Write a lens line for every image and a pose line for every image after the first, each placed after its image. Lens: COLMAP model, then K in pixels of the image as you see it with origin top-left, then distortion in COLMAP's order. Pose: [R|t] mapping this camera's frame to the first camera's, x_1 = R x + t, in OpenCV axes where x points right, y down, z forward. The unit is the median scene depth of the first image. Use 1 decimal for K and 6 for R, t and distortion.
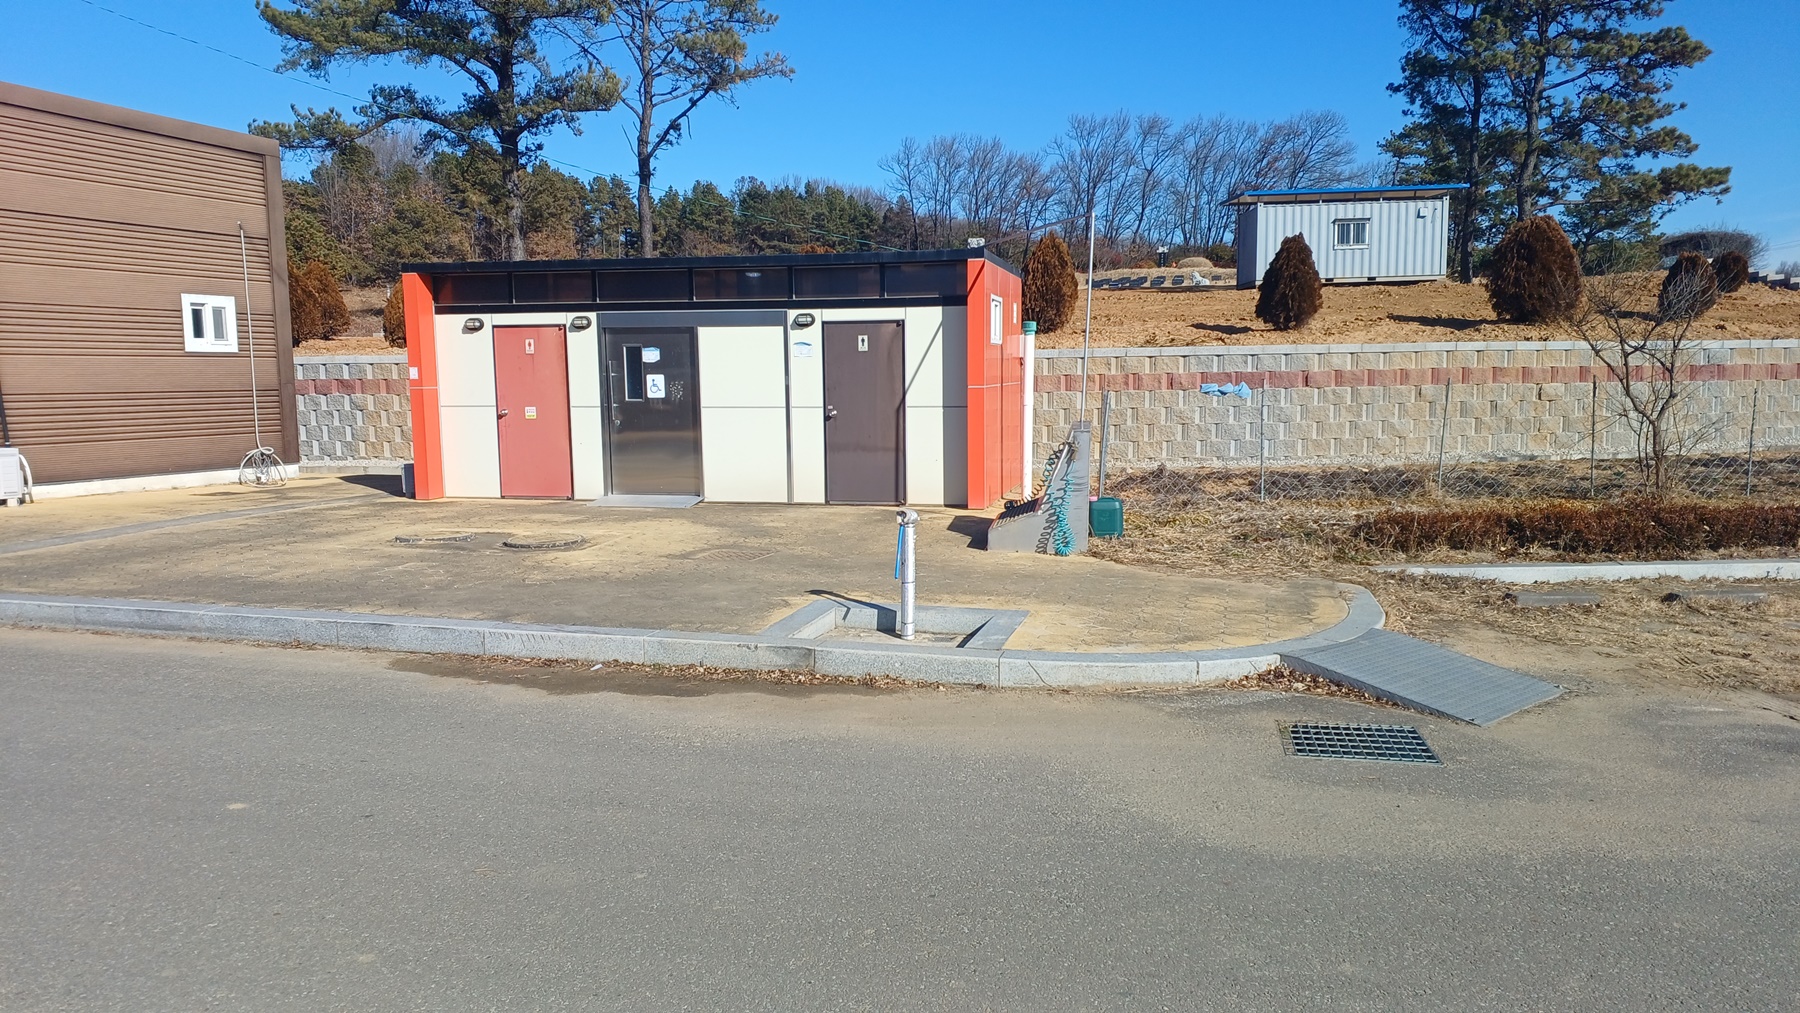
lens RADIAL K [[1208.8, 0, 900.0], [0, 1208.8, 506.5], [0, 0, 1]] dist [0.004709, -0.002066]
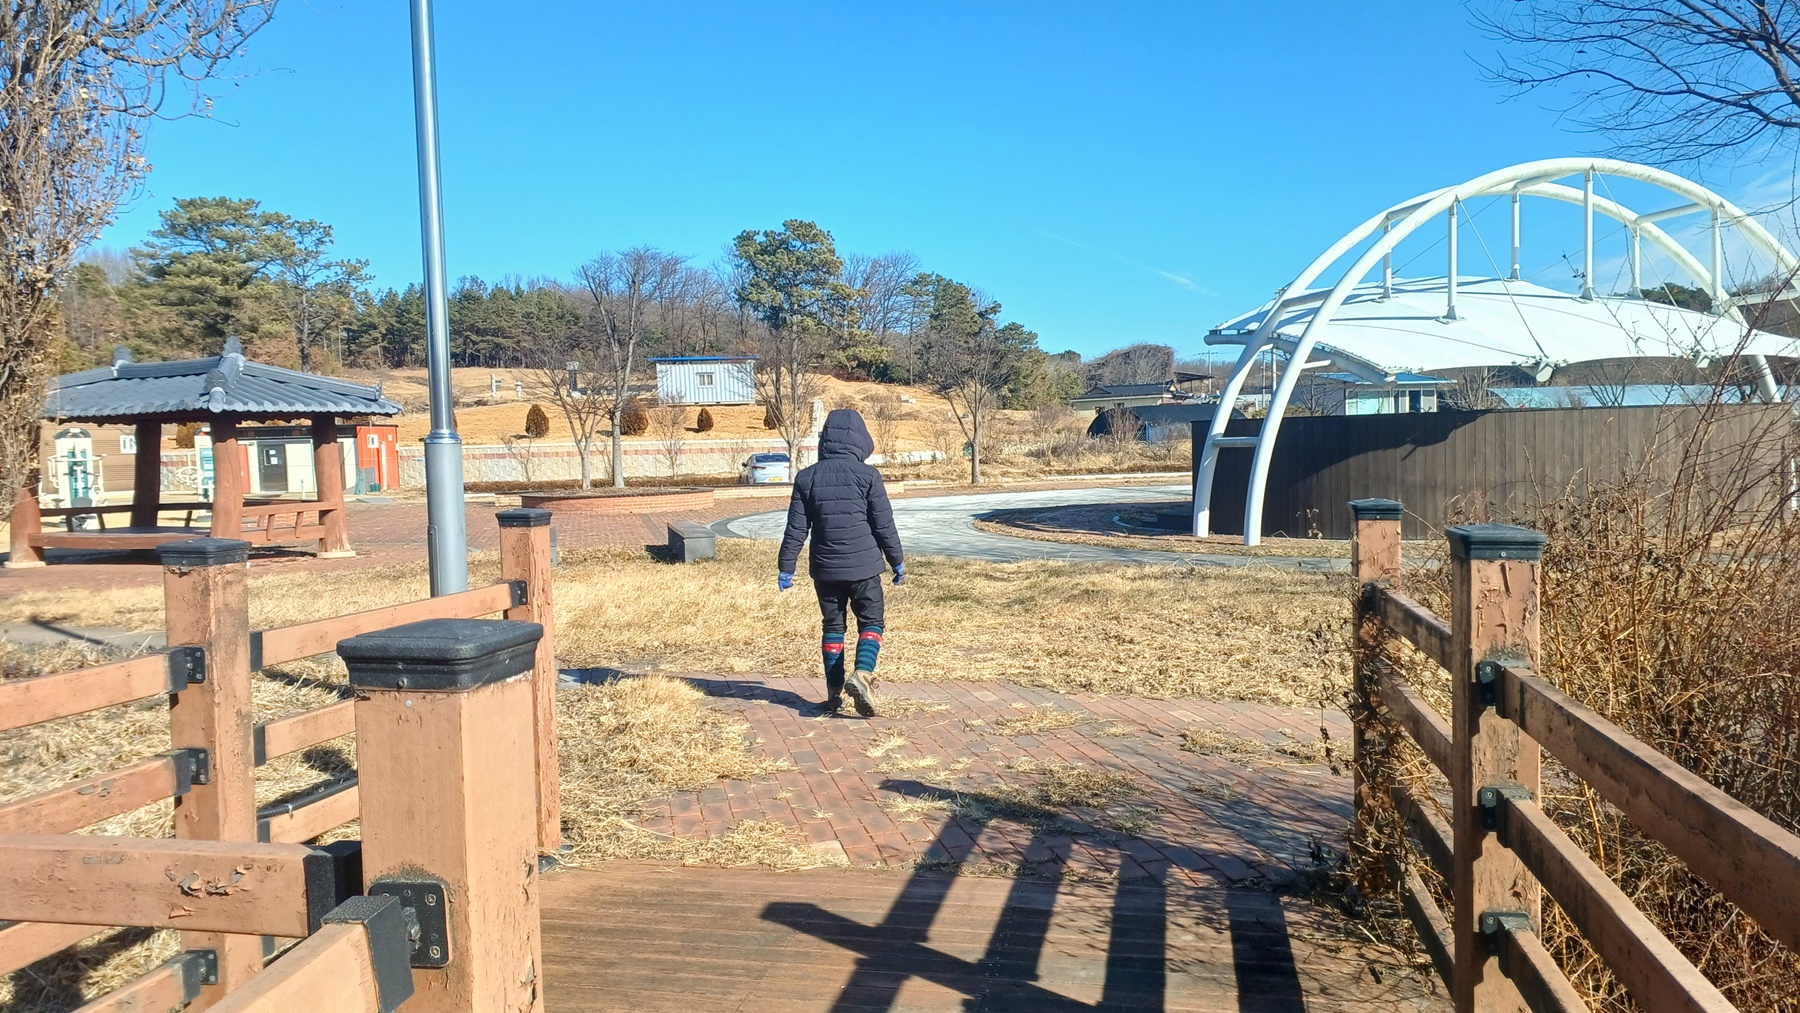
lens RADIAL K [[1208.8, 0, 900.0], [0, 1208.8, 506.5], [0, 0, 1]] dist [0.004709, -0.002066]
pose [[0.981849, -0.023182, 0.188243, 0.061425], [0.034539, 0.997761, -0.057278, 0.020051], [-0.186493, 0.062740, 0.980451, -0.187253]]
